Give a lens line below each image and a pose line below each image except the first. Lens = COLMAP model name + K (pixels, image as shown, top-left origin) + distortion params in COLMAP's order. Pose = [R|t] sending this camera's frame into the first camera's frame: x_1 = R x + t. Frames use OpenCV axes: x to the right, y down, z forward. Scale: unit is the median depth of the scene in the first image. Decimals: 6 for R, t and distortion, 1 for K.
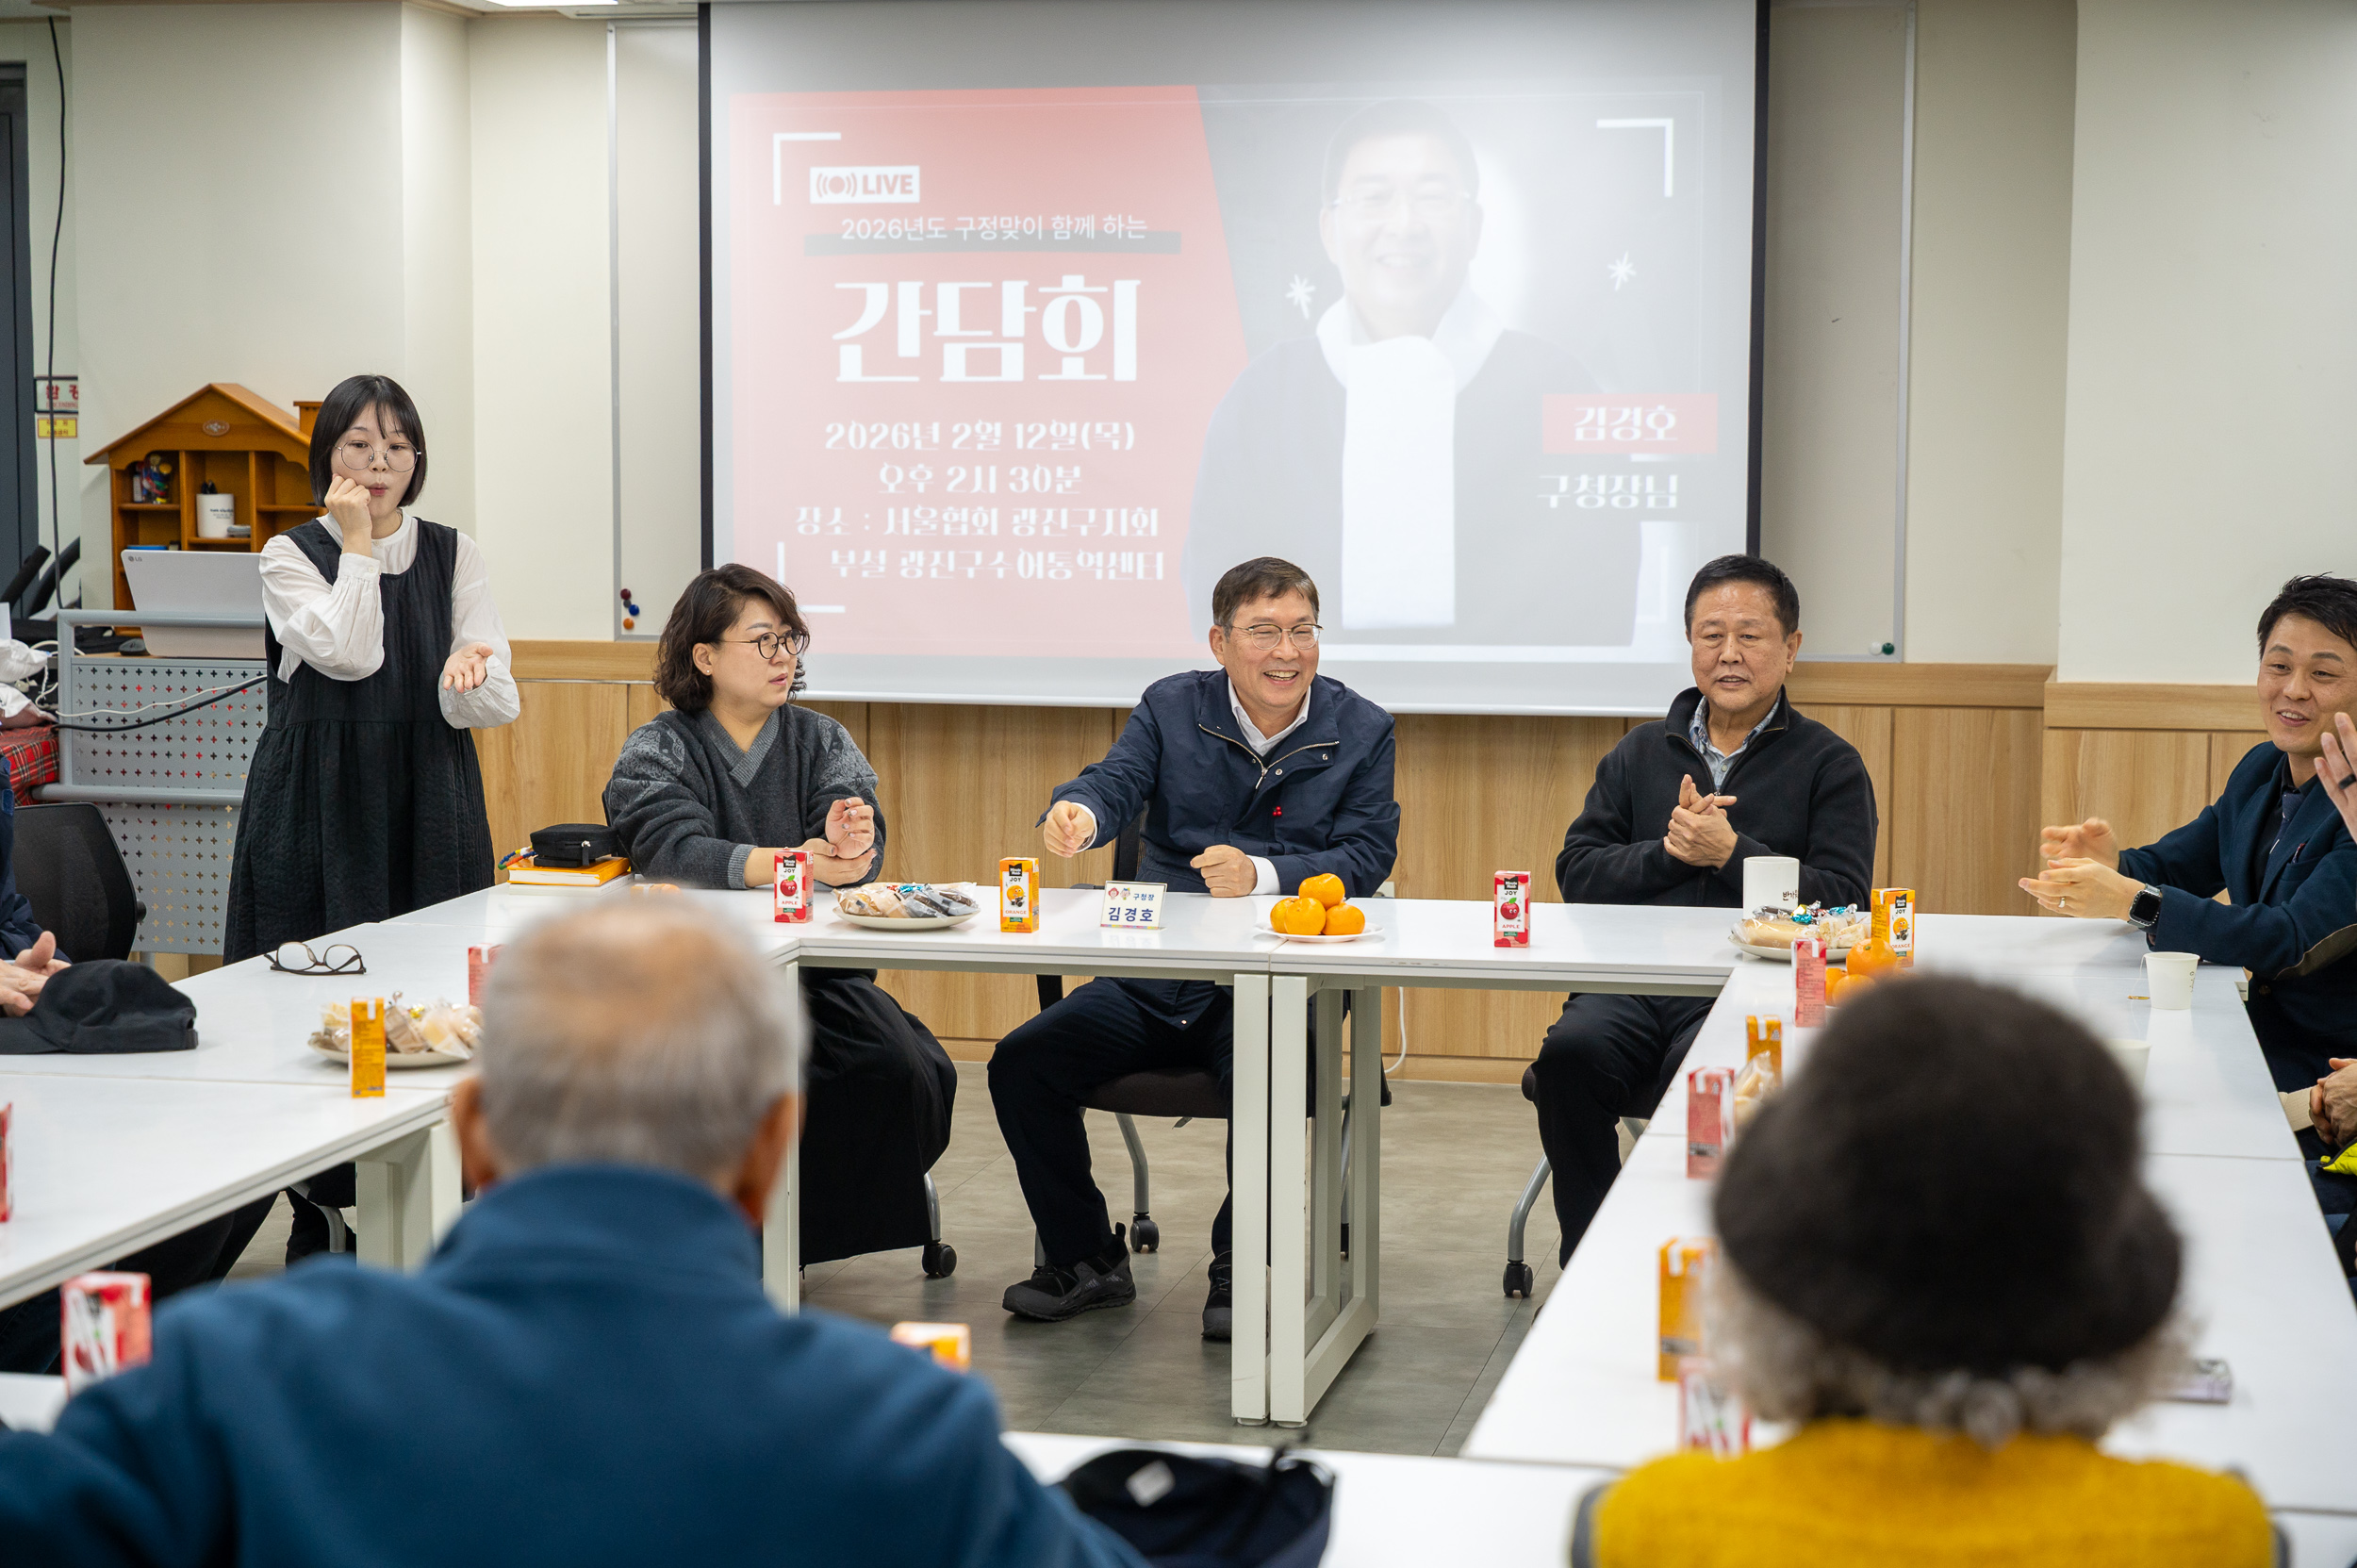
lens RADIAL K [[3941.8, 0, 1205.3], [0, 3941.8, 803.4], [0, 0, 1]] dist [-0.001293, 0.000000]
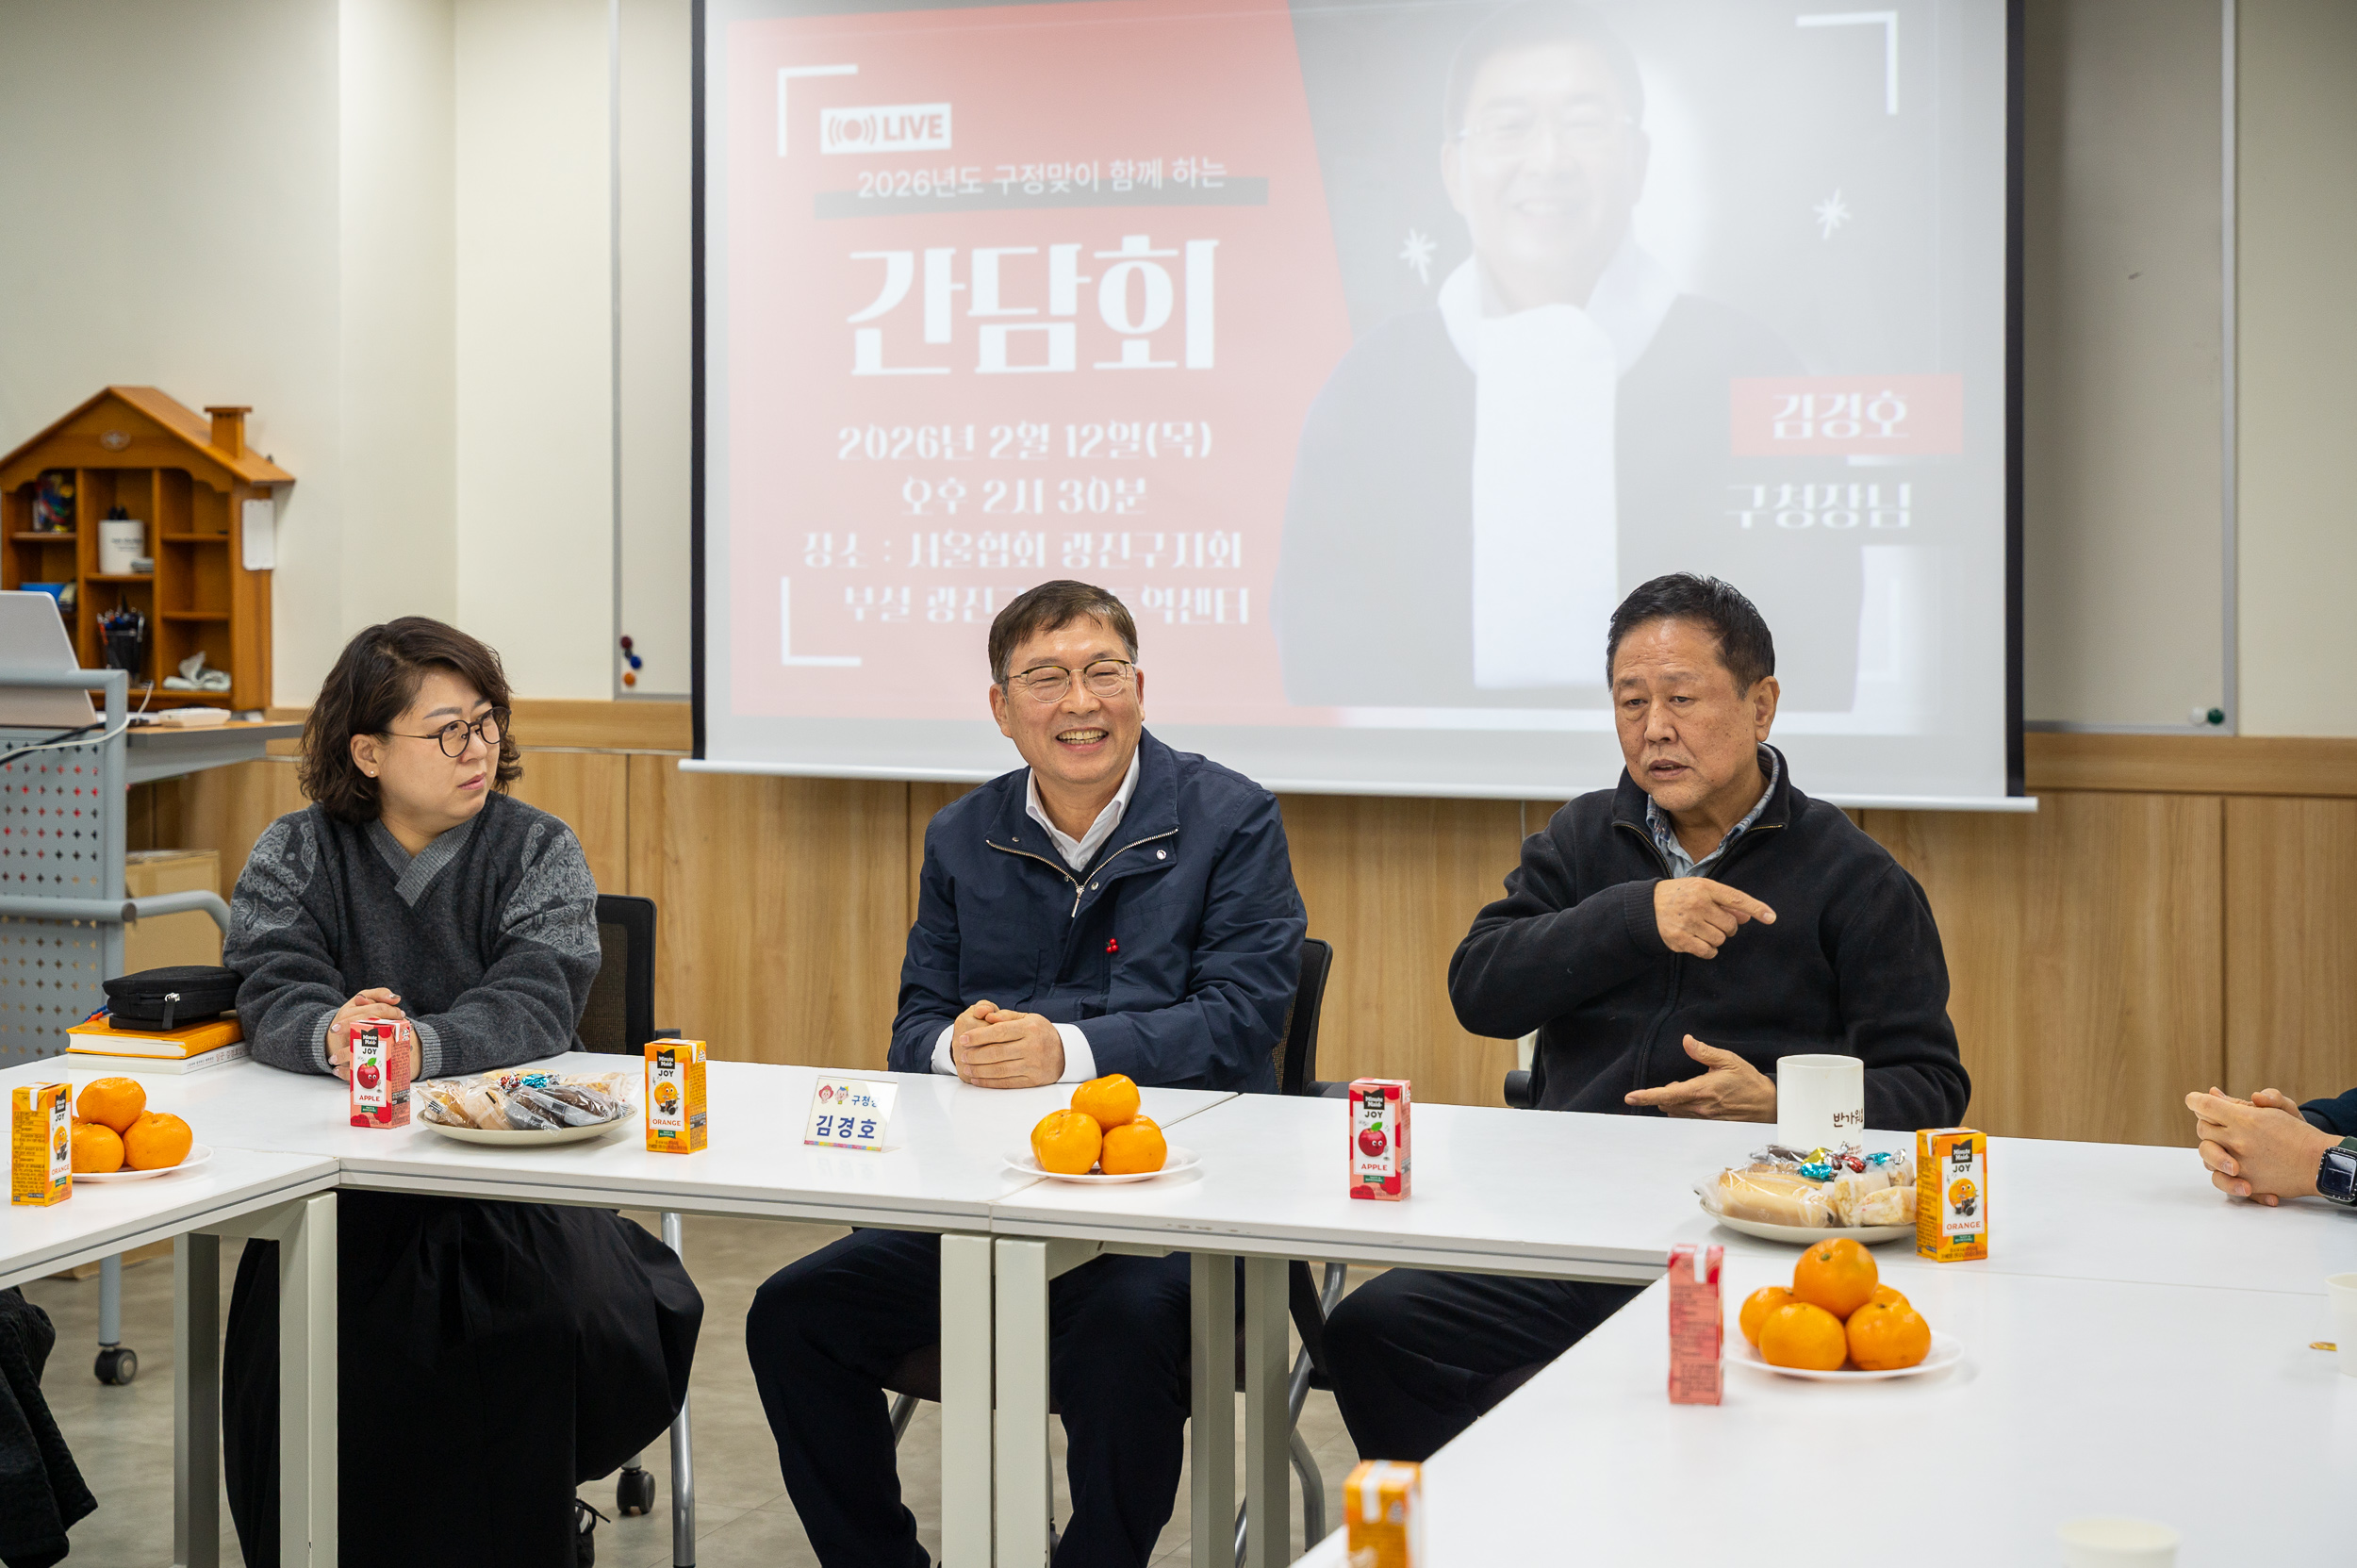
lens RADIAL K [[3910.9, 0, 1157.3], [0, 3910.9, 487.0], [0, 0, 1]] dist [0.012294, 0.000000]
pose [[0.985608, -0.006904, -0.168905, 0.101525], [-0.008441, 0.995909, -0.089967, -0.014369], [0.168835, 0.090098, 0.981518, 0.242303]]
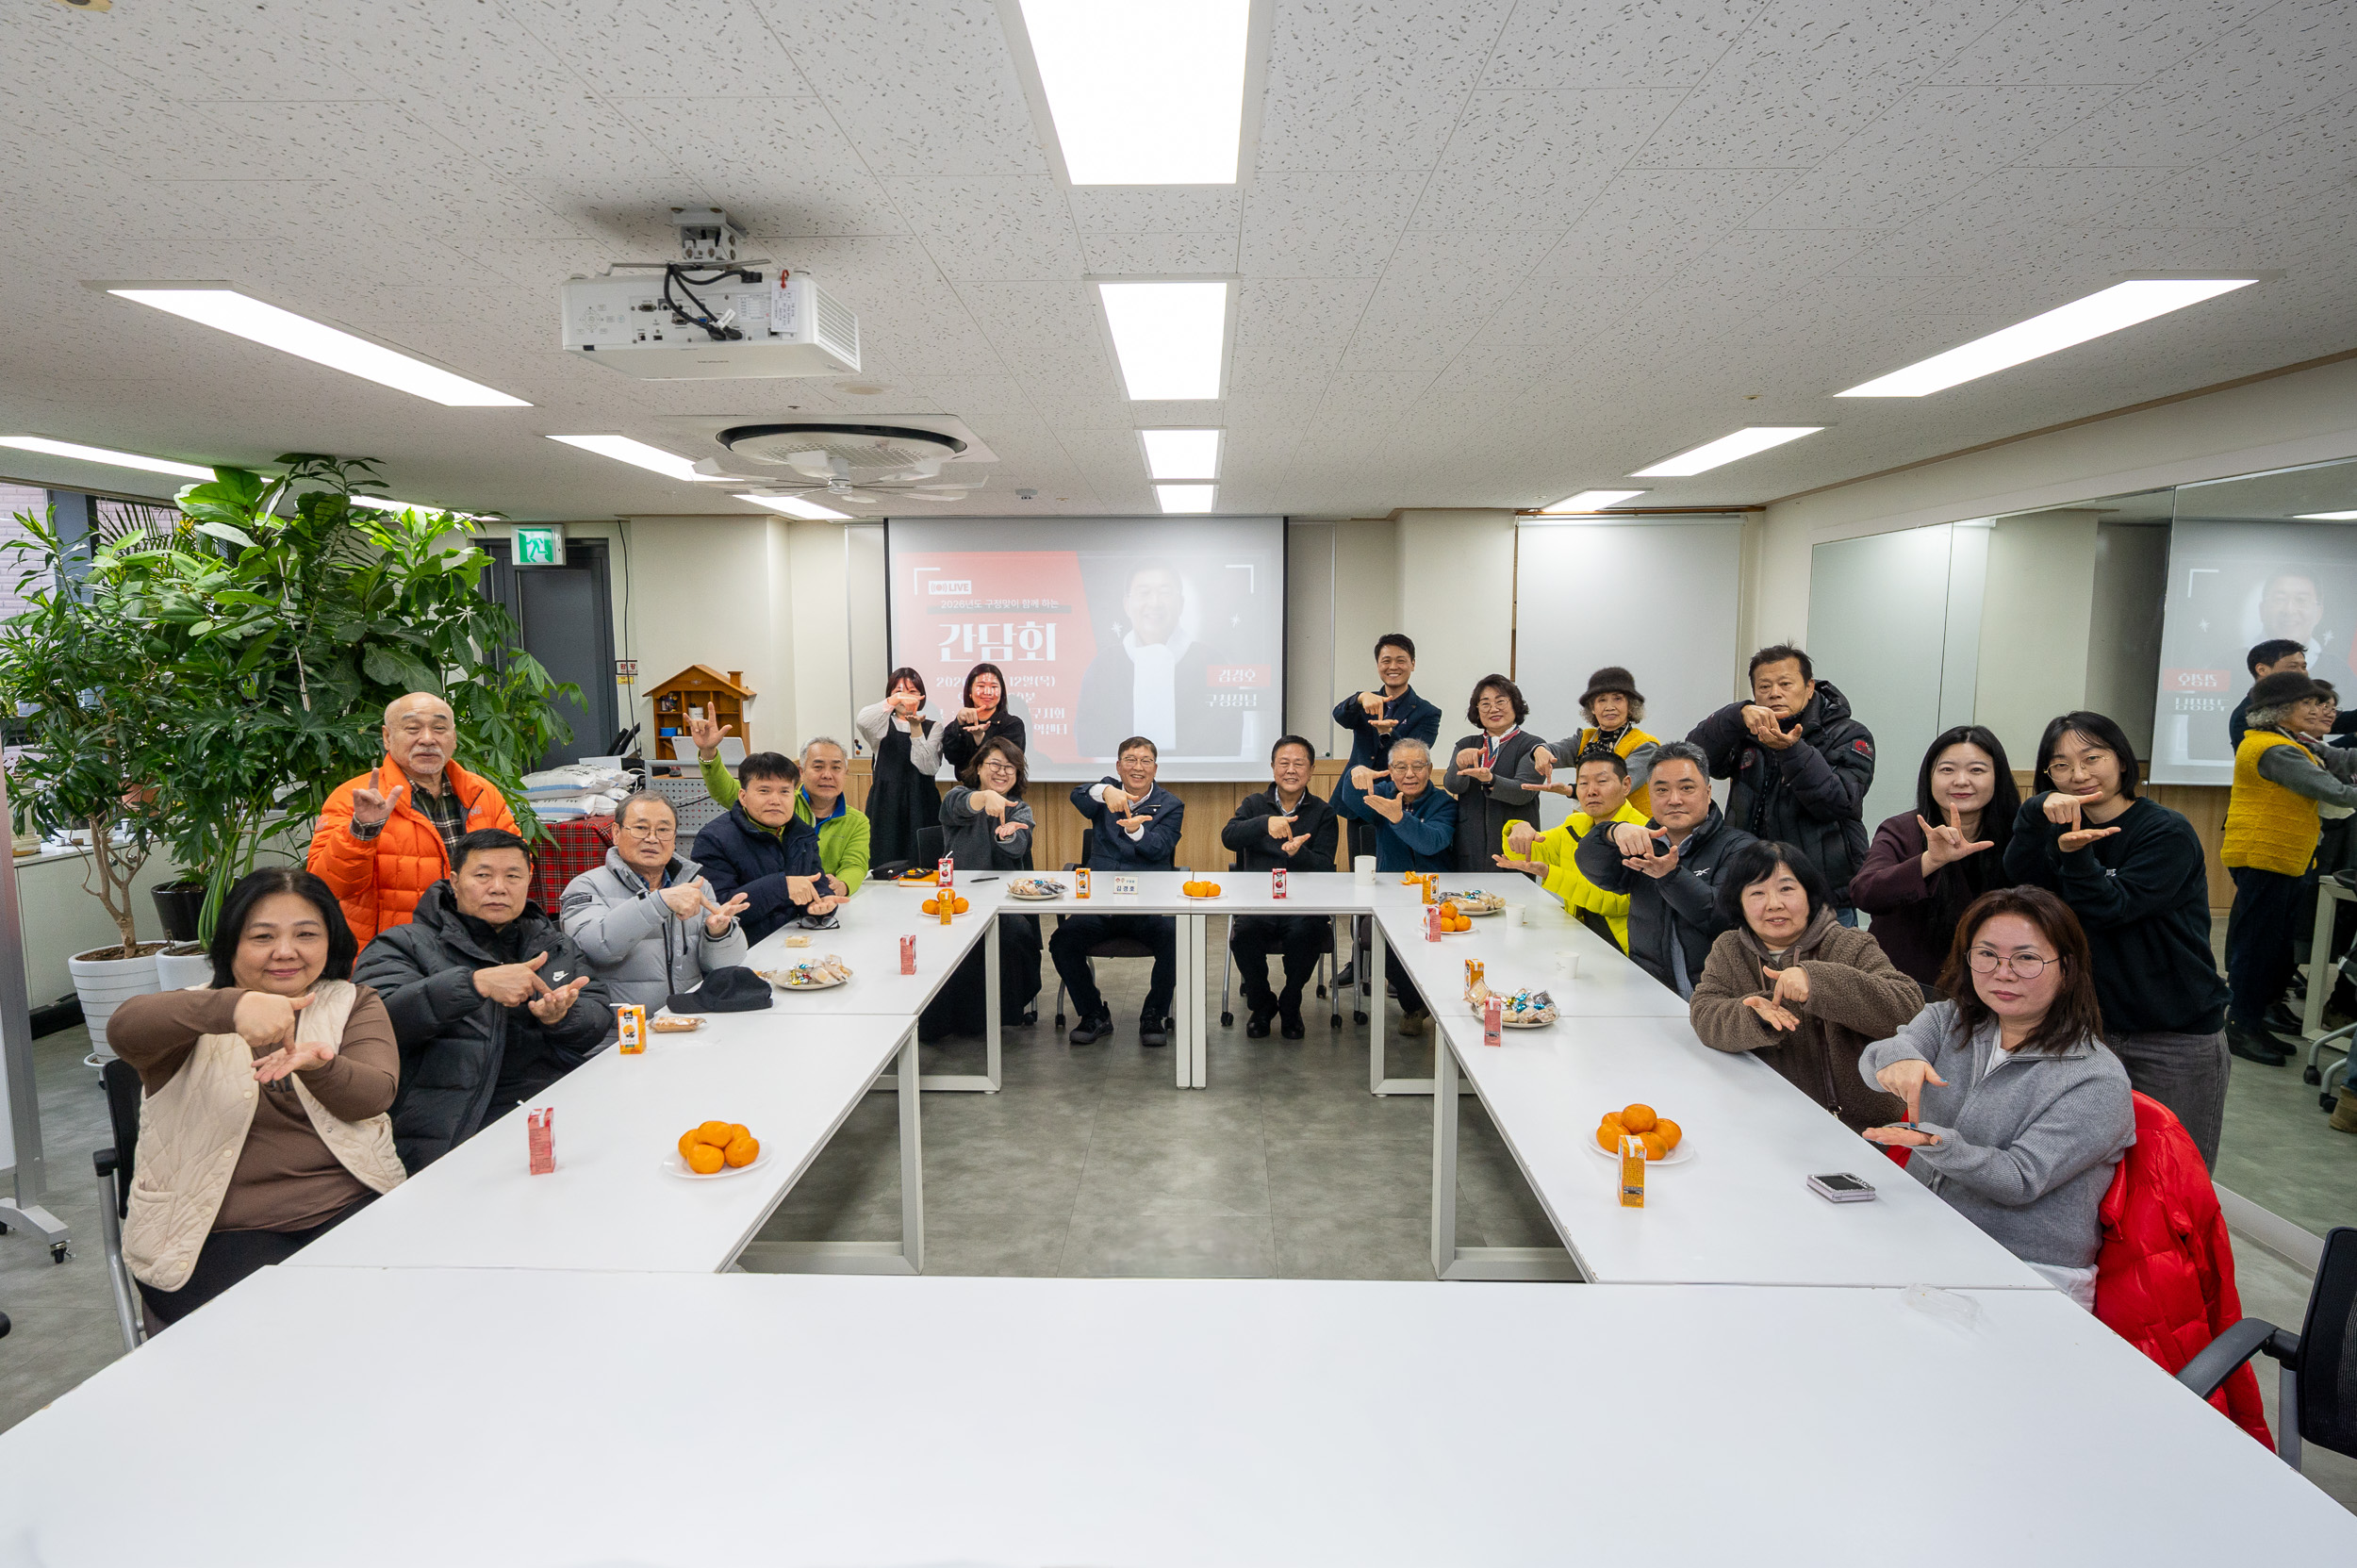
lens RADIAL K [[1245.7, 0, 1176.8], [0, 1245.7, 804.1], [0, 0, 1]] dist [-0.005611, 0.000587]
pose [[0.984573, -0.028761, 0.172594, -0.085536], [0.023072, 0.999125, 0.034883, -0.037025], [-0.173446, -0.030363, 0.984375, 0.144018]]
